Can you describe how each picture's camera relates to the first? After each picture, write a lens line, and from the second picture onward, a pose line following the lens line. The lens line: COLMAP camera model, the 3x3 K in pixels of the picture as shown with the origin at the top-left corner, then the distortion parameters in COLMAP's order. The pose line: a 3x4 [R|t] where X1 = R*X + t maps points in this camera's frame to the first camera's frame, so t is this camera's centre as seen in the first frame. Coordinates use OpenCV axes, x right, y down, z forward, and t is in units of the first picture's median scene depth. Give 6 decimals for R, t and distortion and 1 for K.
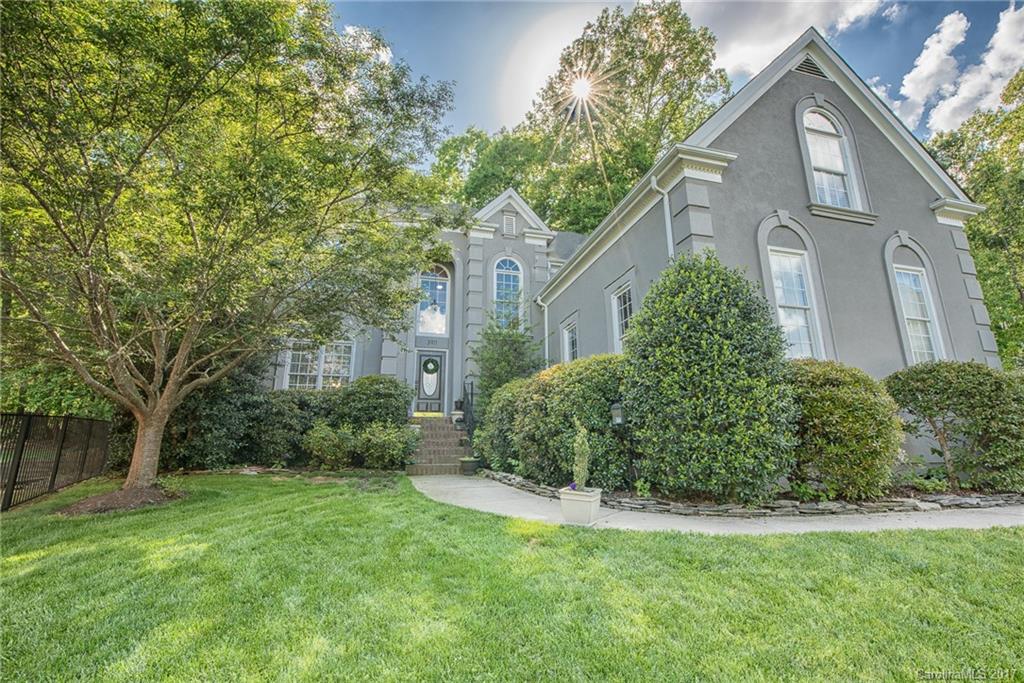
lens RADIAL K [[460.2, 0, 514.0], [0, 460.2, 342.1], [0, 0, 1]] dist [0.010406, -0.001382]
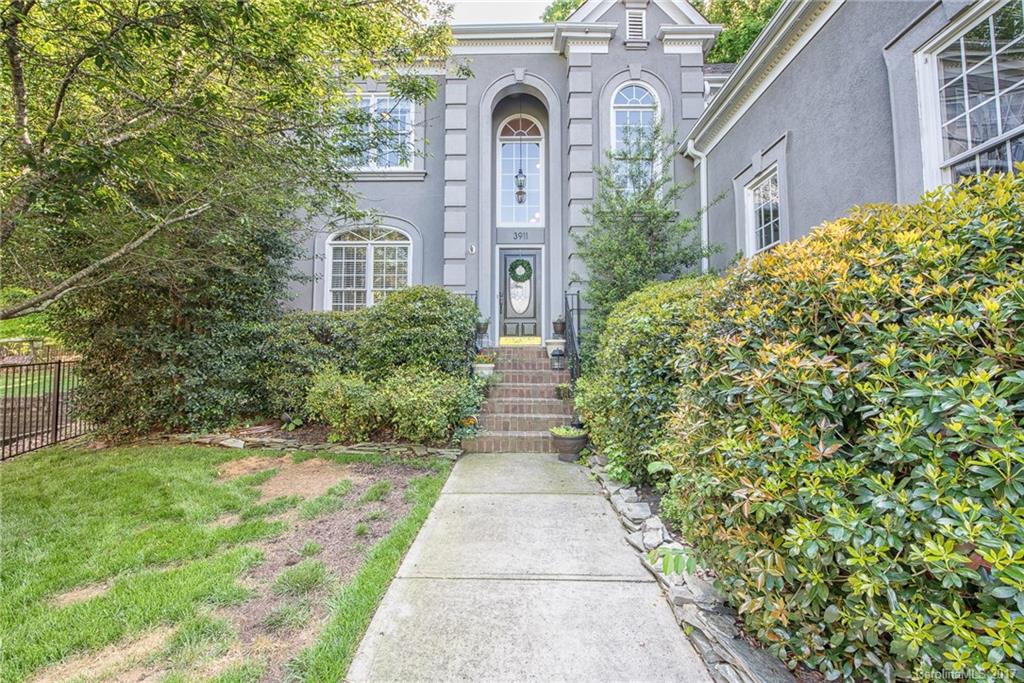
lens RADIAL K [[427.2, 0, 511.7], [0, 427.2, 335.9], [0, 0, 1]] dist [-0.001325, 0.000041]
pose [[0.957801, -0.008234, -0.287313, -0.010019], [0.062868, 0.981388, 0.181453, 0.034049], [0.280471, -0.191859, 0.940492, 0.409978]]
